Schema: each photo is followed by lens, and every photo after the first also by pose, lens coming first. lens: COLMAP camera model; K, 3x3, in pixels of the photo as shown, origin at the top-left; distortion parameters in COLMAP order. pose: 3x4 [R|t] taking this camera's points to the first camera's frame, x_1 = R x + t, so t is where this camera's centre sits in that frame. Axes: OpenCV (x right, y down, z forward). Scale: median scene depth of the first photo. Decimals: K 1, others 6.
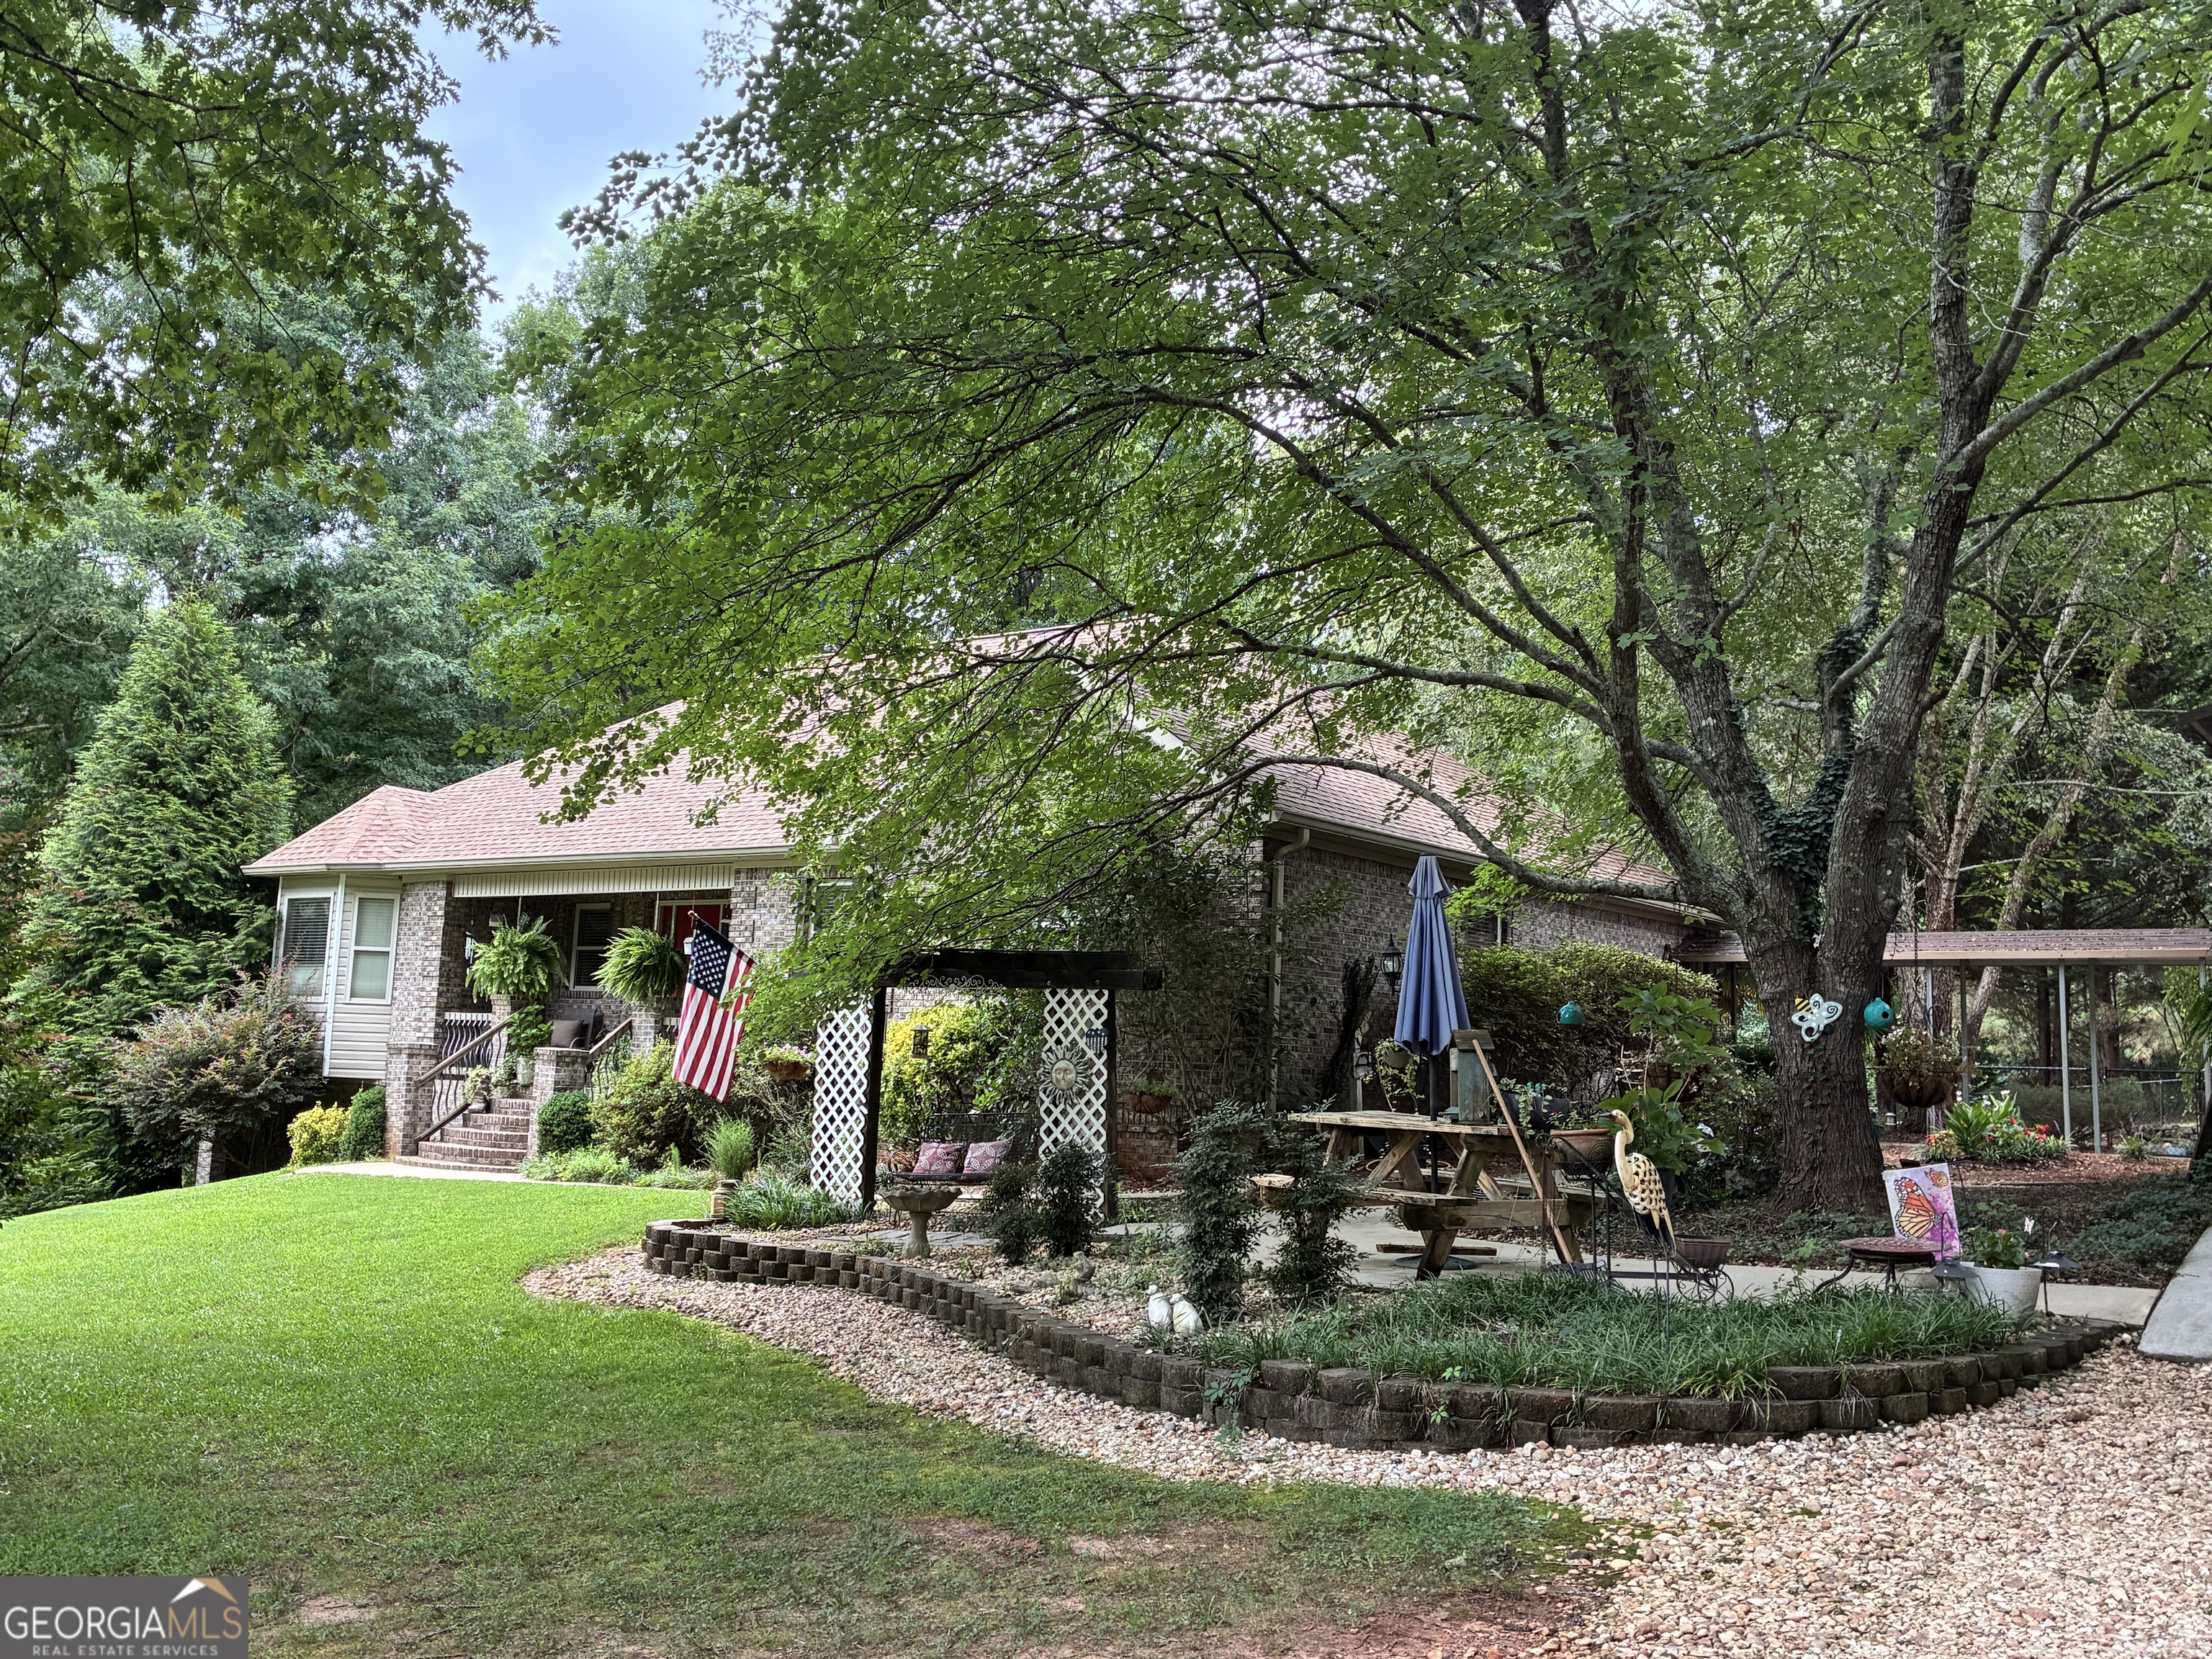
lens RADIAL K [[2097.1, 0, 1106.0], [0, 2097.1, 829.5], [0, 0, 1]] dist [0.034897, -0.008570]
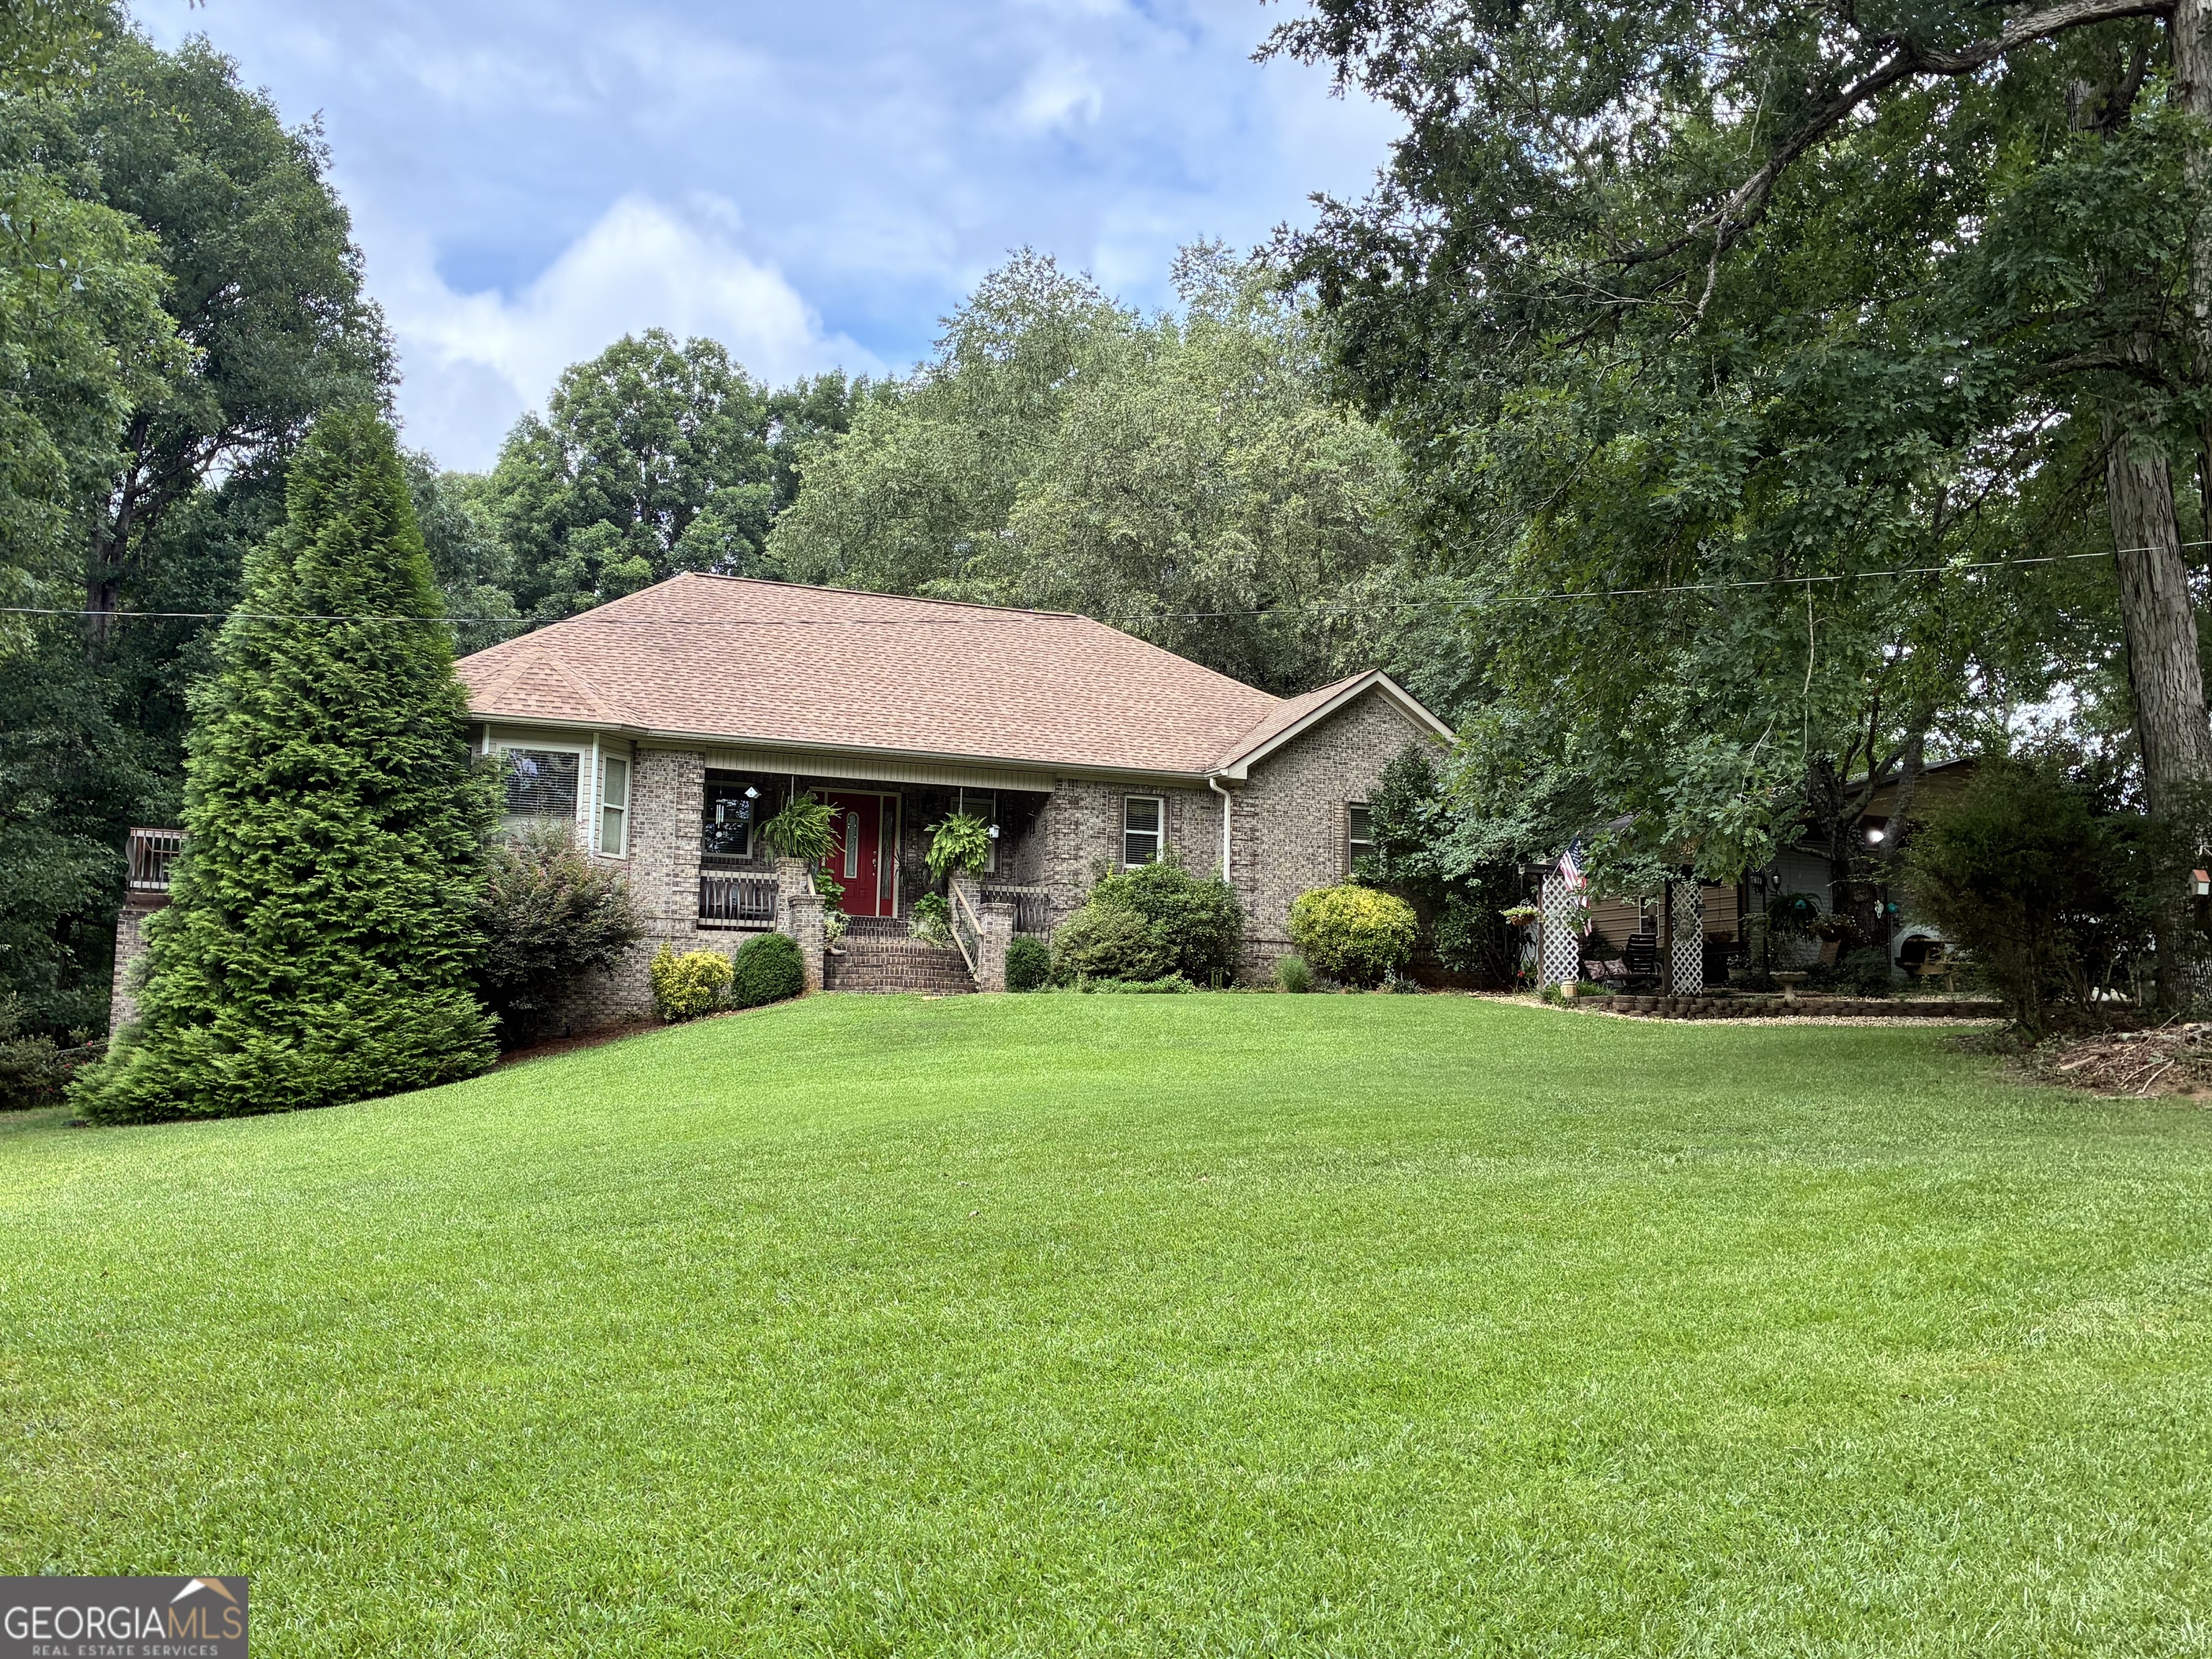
lens RADIAL K [[2155.5, 0, 1109.0], [0, 2155.5, 806.3], [0, 0, 1]] dist [0.224338, -1.165852]
pose [[0.493778, 0.080051, 0.865896, -1.374617], [-0.095848, 0.994697, -0.037301, 0.085797], [-0.864290, -0.064576, 0.498832, 0.277309]]
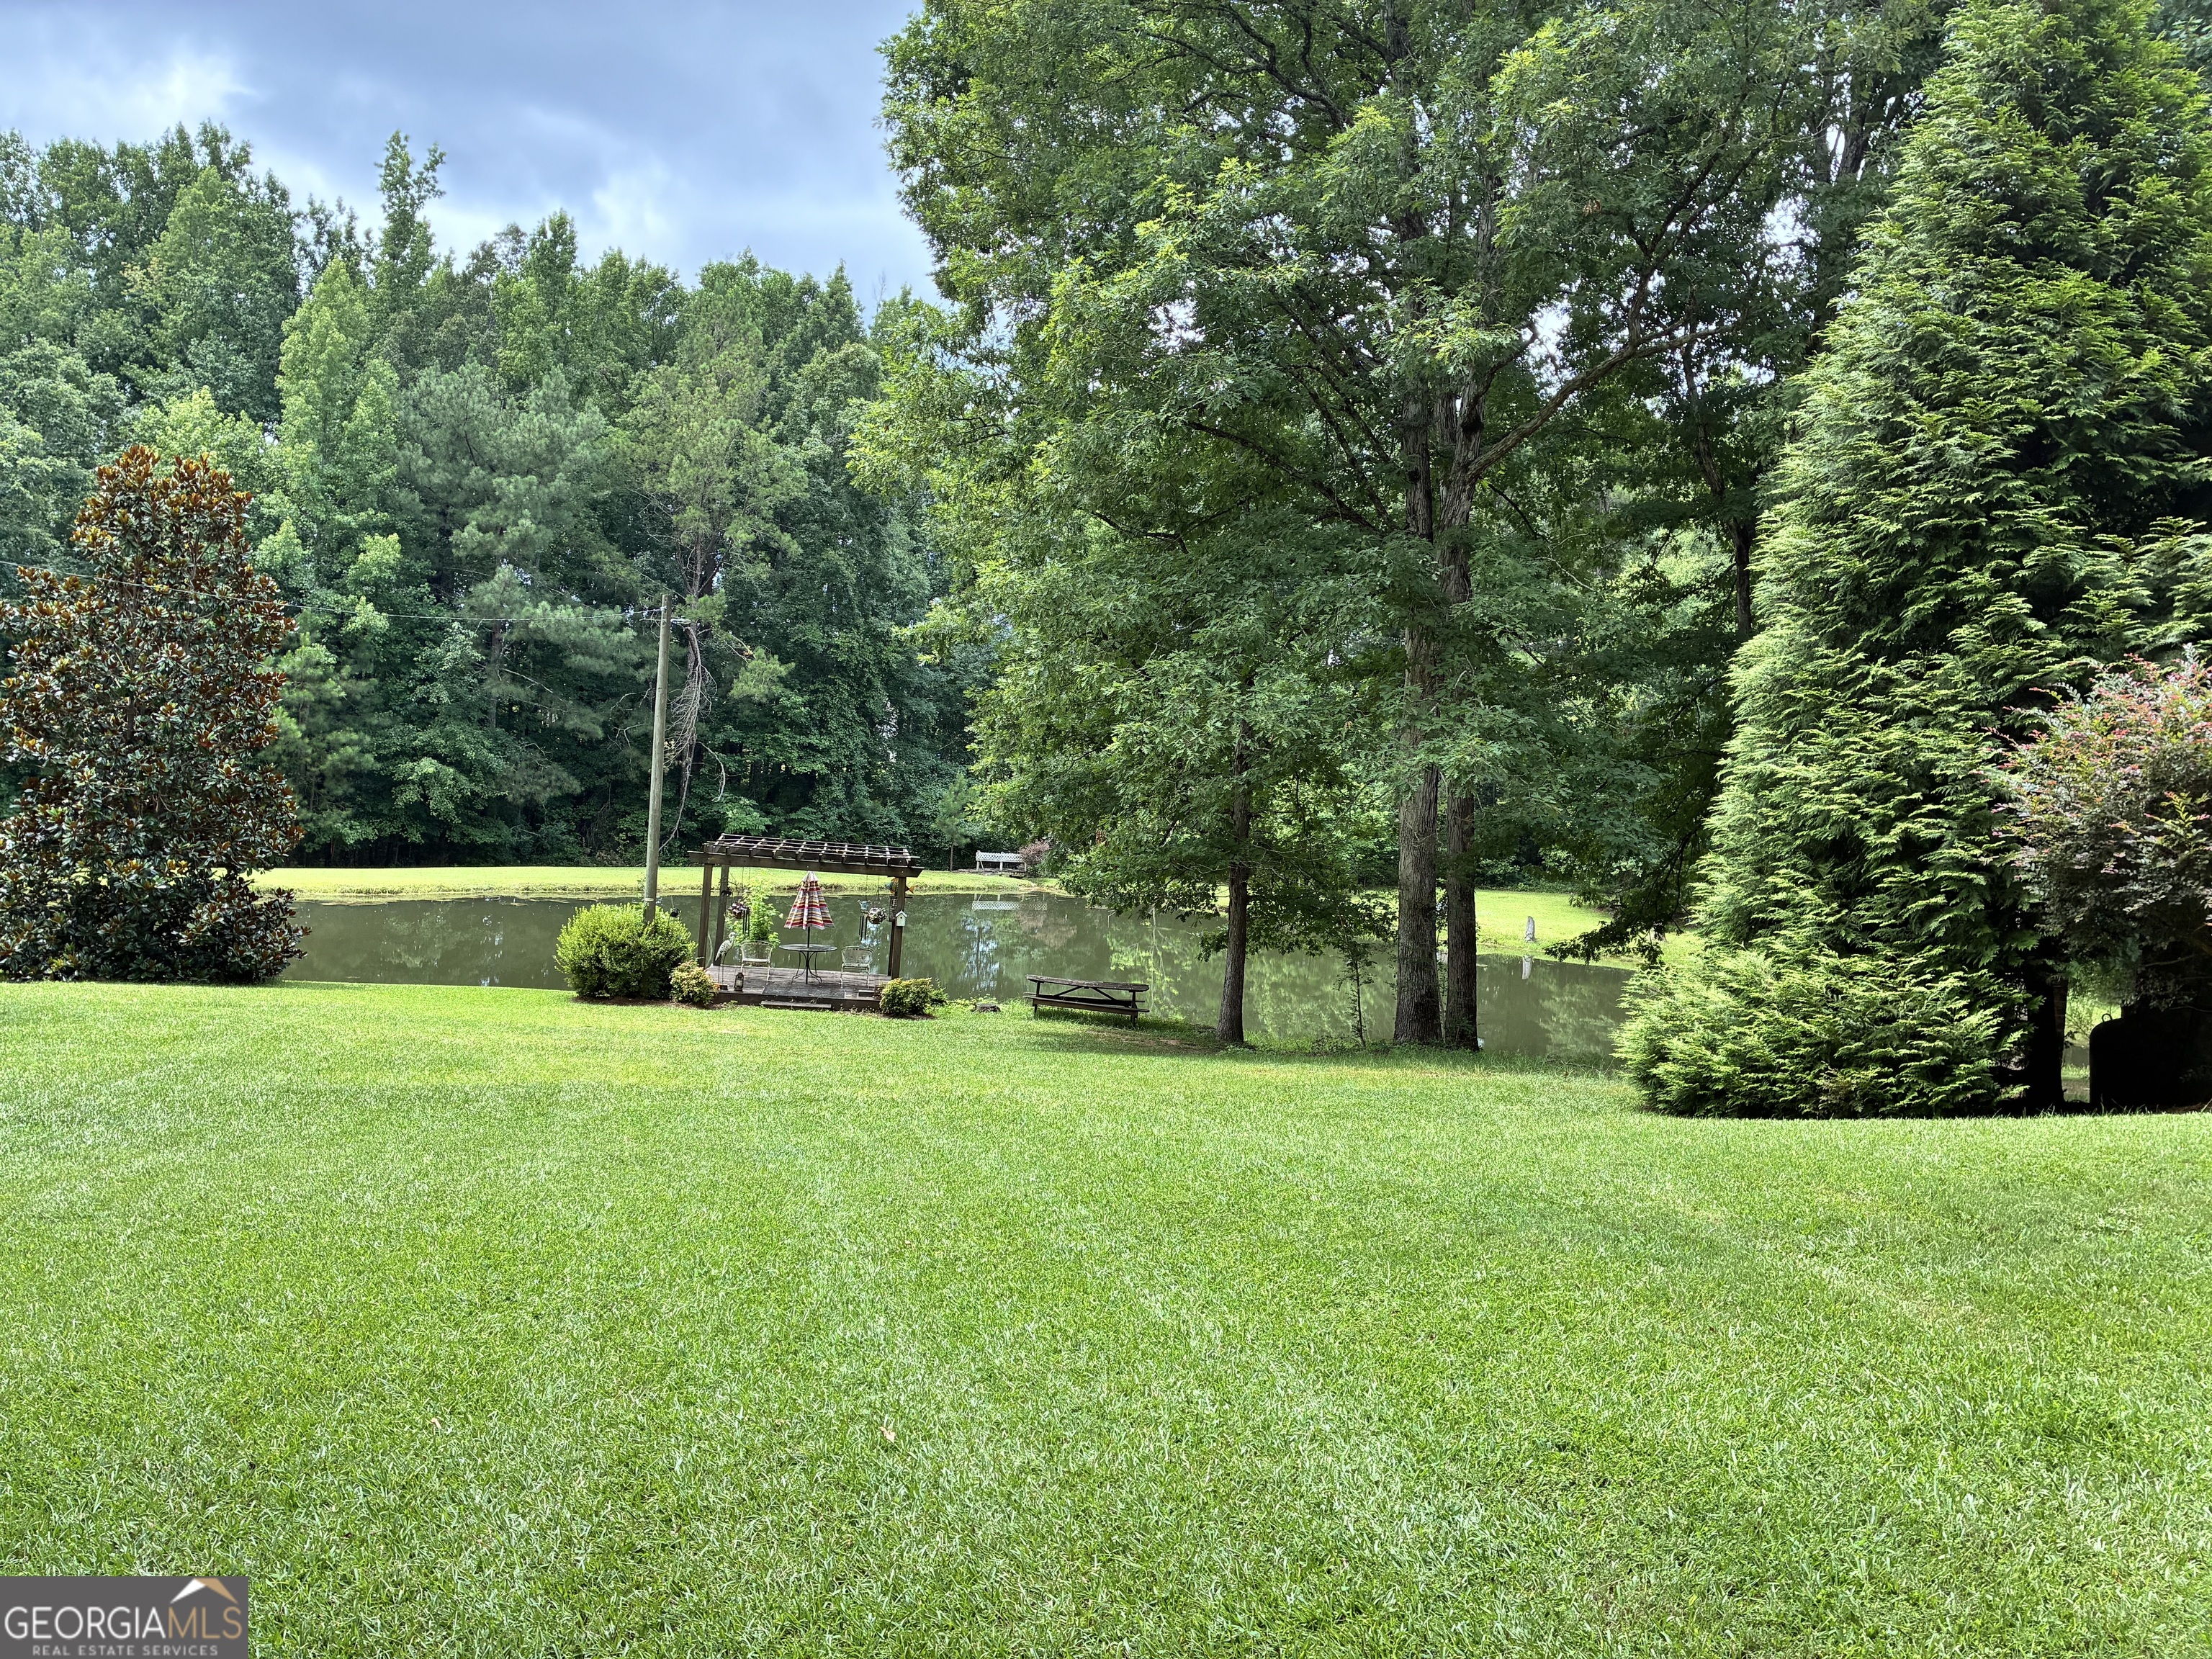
lens RADIAL K [[1638.1, 0, 1153.7], [0, 1638.1, 829.5], [0, 0, 1]] dist [0.042418, -0.108914]
pose [[0.773032, 0.037988, -0.633228, -0.429383], [0.033277, 0.994403, 0.100278, 0.086779], [0.633493, -0.098590, 0.767441, 0.658528]]
